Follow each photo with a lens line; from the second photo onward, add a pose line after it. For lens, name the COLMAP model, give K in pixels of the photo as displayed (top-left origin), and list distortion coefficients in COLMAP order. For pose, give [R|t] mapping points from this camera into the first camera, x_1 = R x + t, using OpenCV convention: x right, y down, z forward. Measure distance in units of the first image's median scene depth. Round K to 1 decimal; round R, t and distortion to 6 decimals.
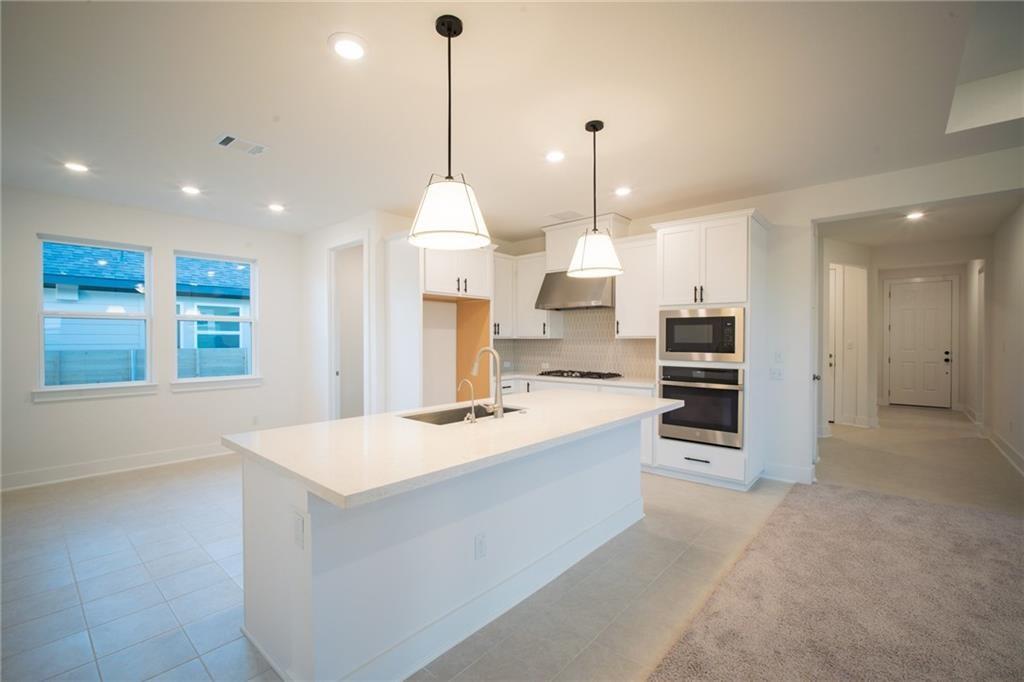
lens RADIAL K [[445.1, 0, 510.7], [0, 445.1, 345.5], [0, 0, 1]] dist [-0.024982, 0.007019]
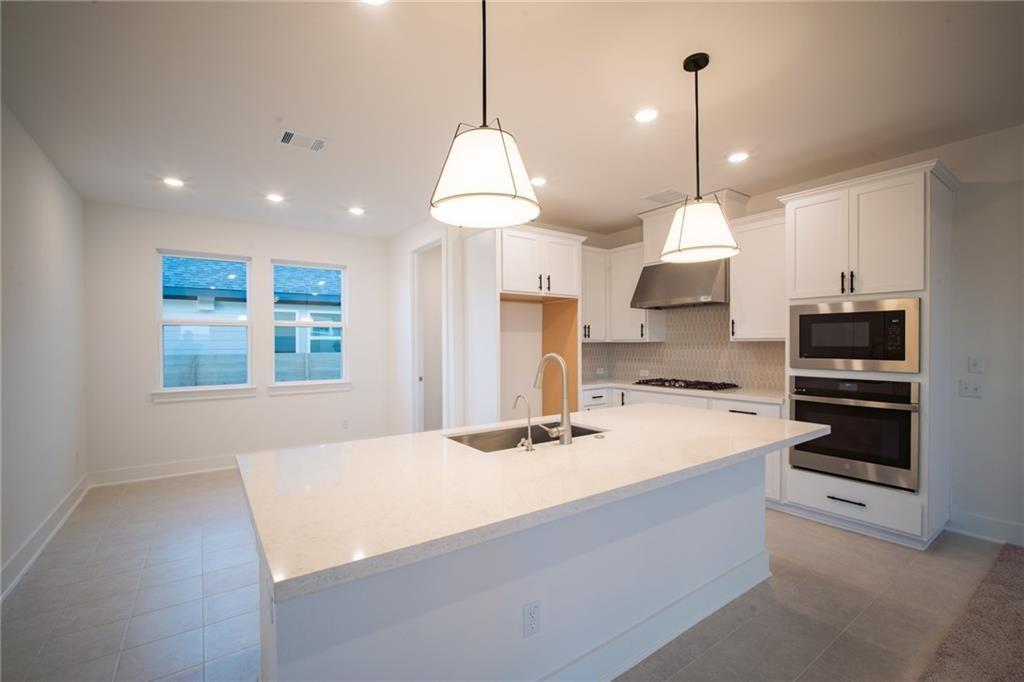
lens RADIAL K [[445.1, 0, 509.1], [0, 445.1, 346.4], [0, 0, 1]] dist [-0.024982, 0.007019]
pose [[0.972252, -0.003028, -0.233915, 0.032788], [0.001518, 0.999977, -0.006635, -0.001582], [0.233930, 0.006096, 0.972234, 0.120811]]
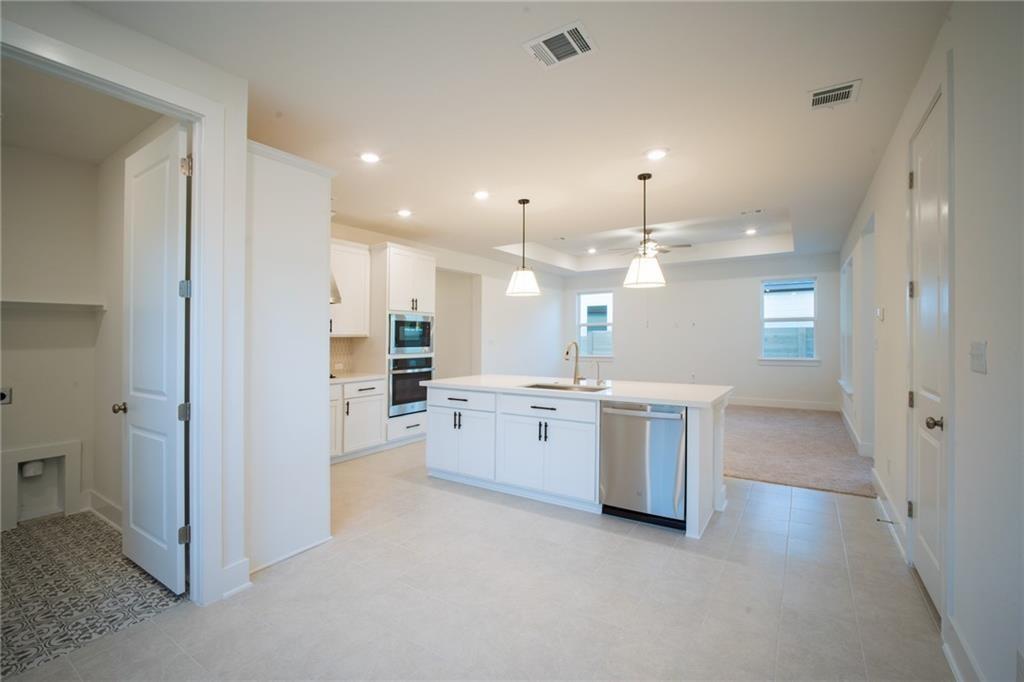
lens RADIAL K [[445.1, 0, 501.8], [0, 445.1, 335.4], [0, 0, 1]] dist [-0.024982, 0.007019]
pose [[-0.113044, 0.007177, 0.993564, -0.891769], [0.019977, 0.999788, -0.004949, -0.006616], [-0.993389, 0.019289, -0.113164, 0.811632]]
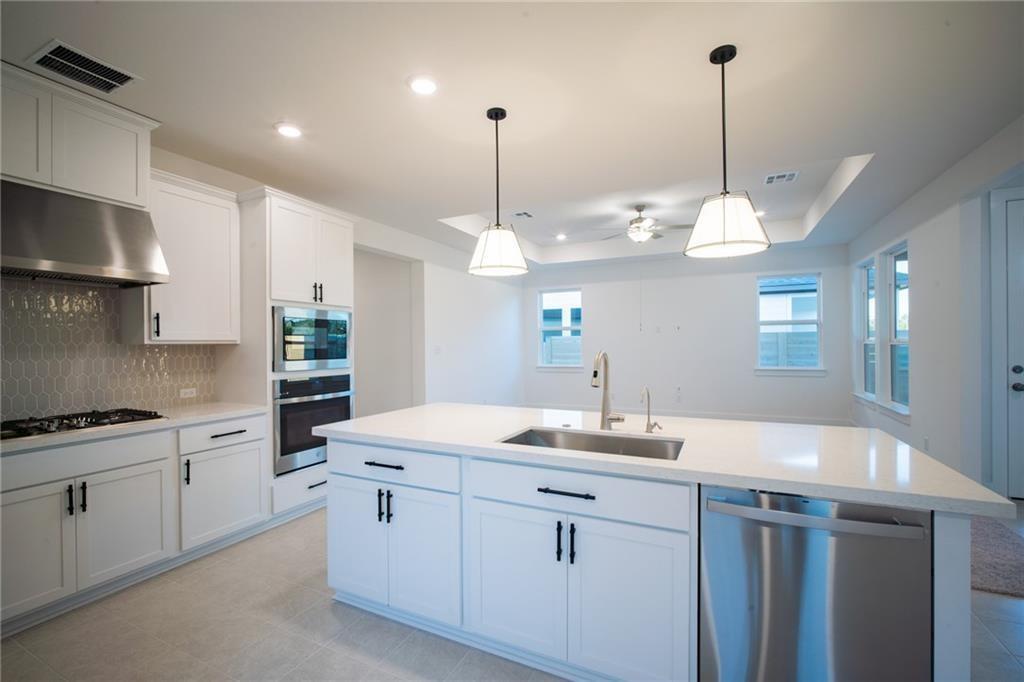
lens RADIAL K [[445.1, 0, 505.7], [0, 445.1, 351.0], [0, 0, 1]] dist [-0.024982, 0.007019]
pose [[-0.253844, -0.013130, 0.967156, -0.466141], [0.021857, 0.999575, 0.019307, -0.009037], [-0.966998, 0.026040, -0.253449, 0.793141]]
